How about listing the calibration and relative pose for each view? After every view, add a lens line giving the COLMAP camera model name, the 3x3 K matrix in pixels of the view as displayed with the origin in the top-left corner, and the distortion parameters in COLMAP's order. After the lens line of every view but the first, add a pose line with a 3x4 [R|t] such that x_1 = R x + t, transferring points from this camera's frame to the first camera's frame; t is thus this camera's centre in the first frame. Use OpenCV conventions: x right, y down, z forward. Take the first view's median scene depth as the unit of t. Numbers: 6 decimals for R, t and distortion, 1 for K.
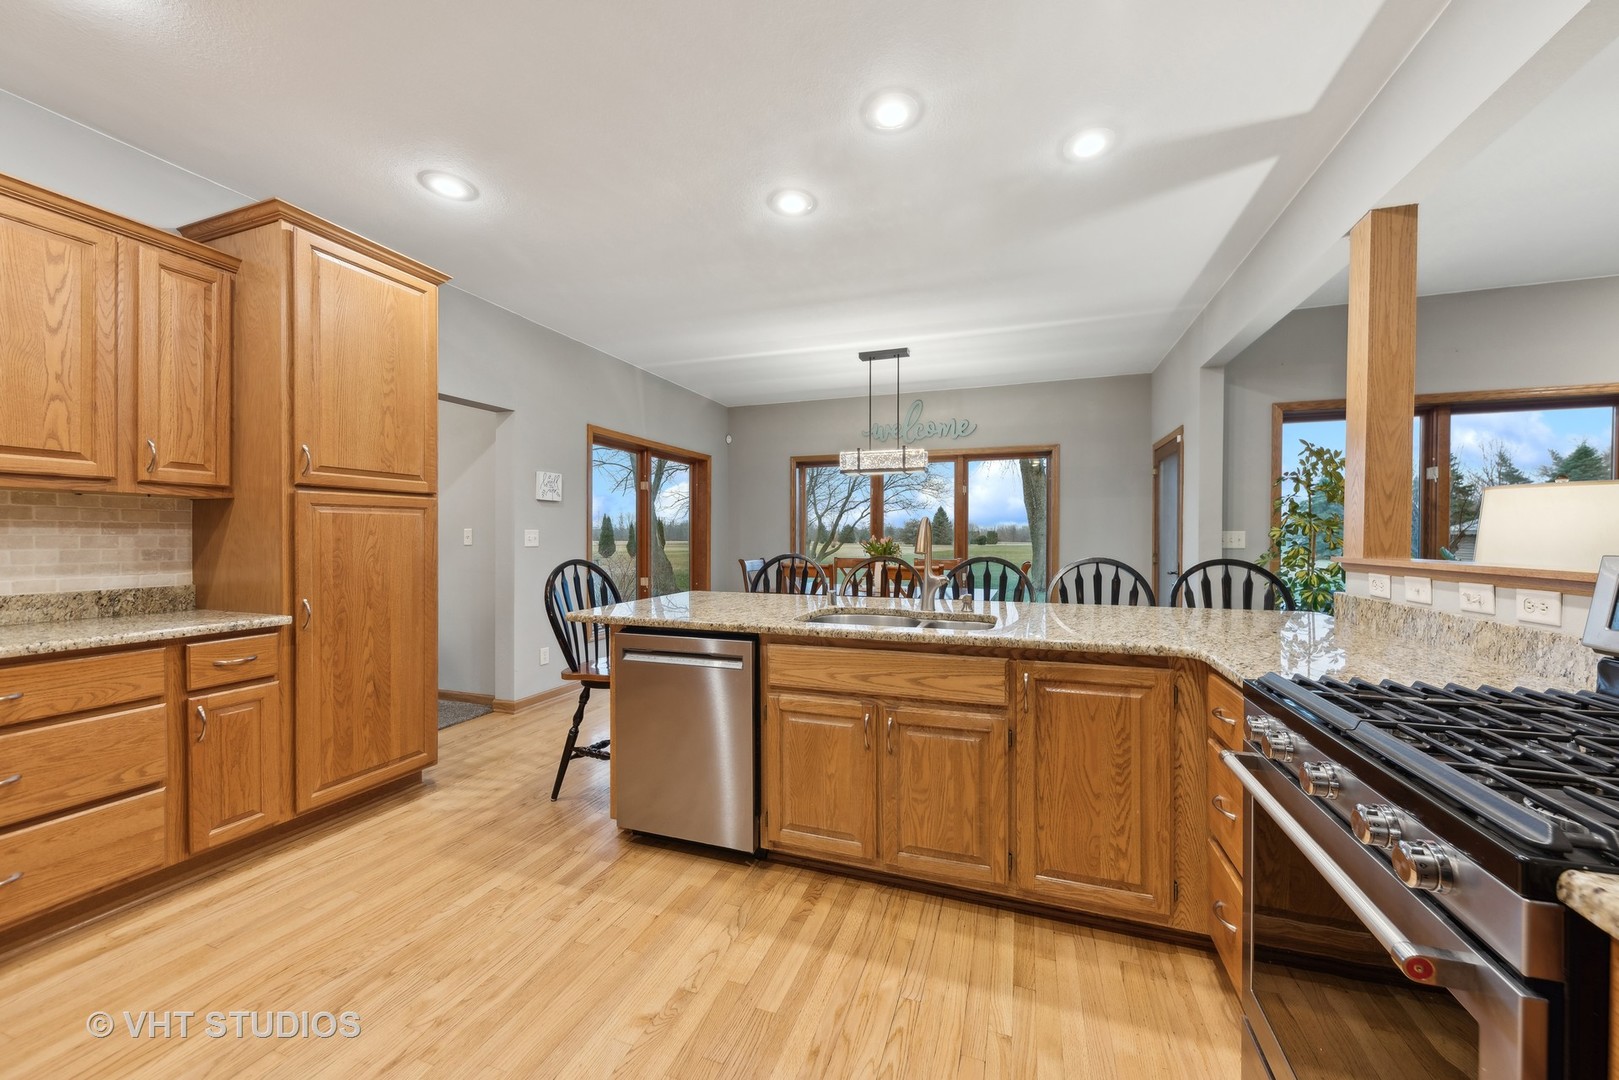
lens RADIAL K [[575.4, 0, 818.3], [0, 575.4, 539.0], [0, 0, 1]] dist [0.001859, -0.000189]
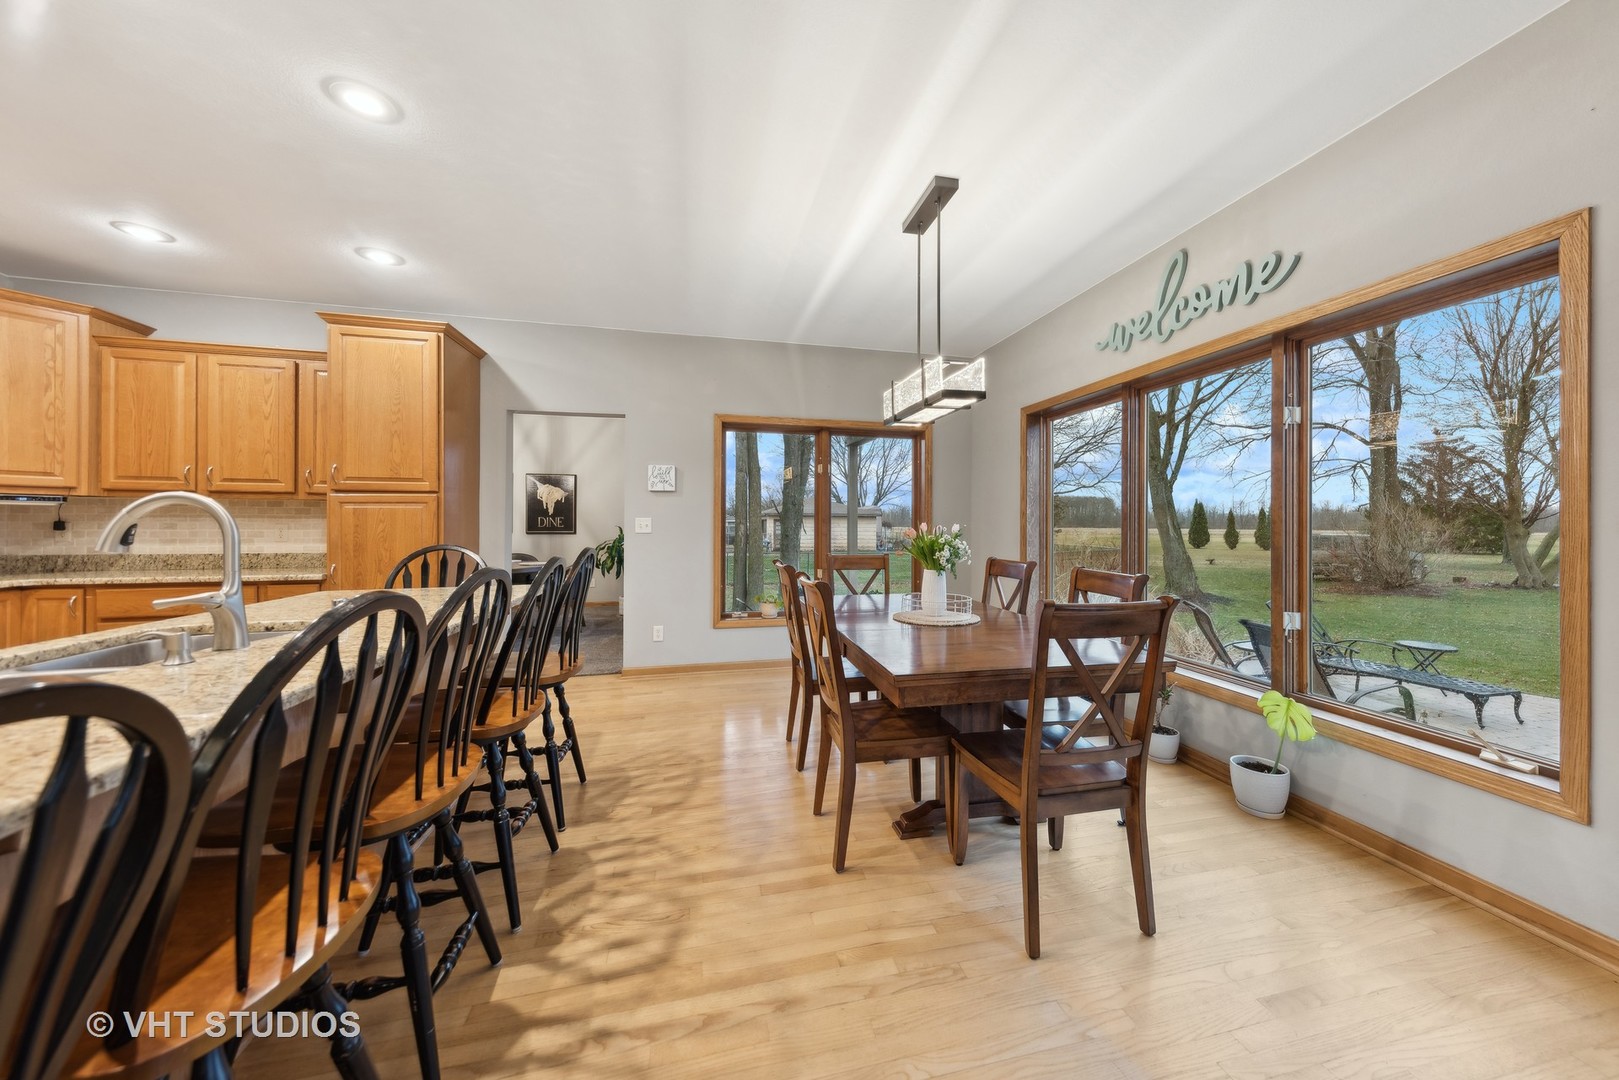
lens RADIAL K [[575.4, 0, 850.7], [0, 575.4, 526.9], [0, 0, 1]] dist [0.001859, -0.000189]
pose [[0.553910, 0.004110, -0.832566, 1.008694], [-0.004571, 0.999988, 0.001895, -0.003764], [0.832564, 0.002756, 0.553922, 1.127578]]
